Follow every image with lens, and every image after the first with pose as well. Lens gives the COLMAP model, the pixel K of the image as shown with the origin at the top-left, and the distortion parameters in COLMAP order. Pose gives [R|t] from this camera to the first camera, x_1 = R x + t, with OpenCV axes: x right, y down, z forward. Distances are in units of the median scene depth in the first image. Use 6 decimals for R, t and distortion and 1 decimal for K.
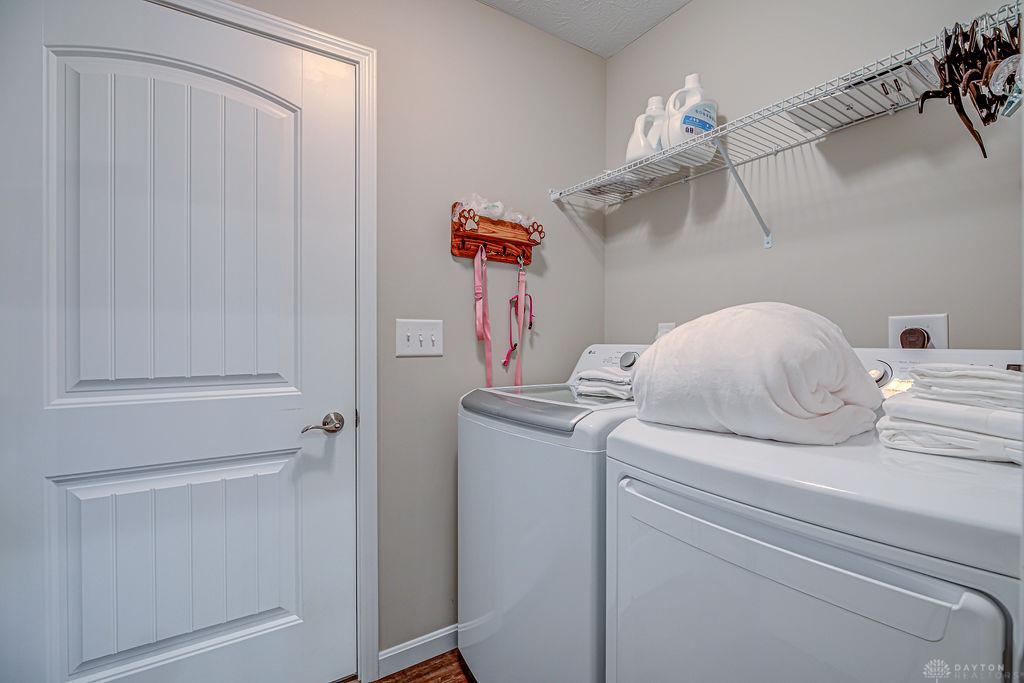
lens RADIAL K [[467.2, 0, 510.0], [0, 467.2, 341.7], [0, 0, 1]] dist [-0.006895, 0.000674]
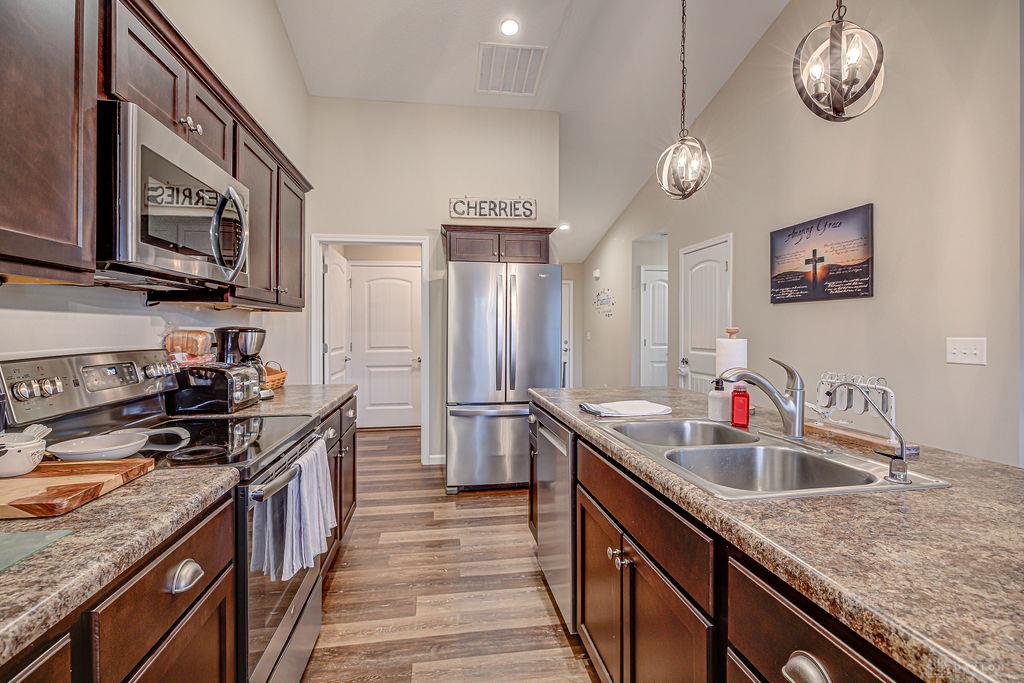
lens RADIAL K [[467.2, 0, 503.2], [0, 467.2, 340.9], [0, 0, 1]] dist [-0.006895, 0.000674]
pose [[0.894336, 0.015059, -0.447142, 2.098209], [-0.005740, 0.999737, 0.022188, -0.077420], [0.447358, -0.017277, 0.894188, -2.309169]]
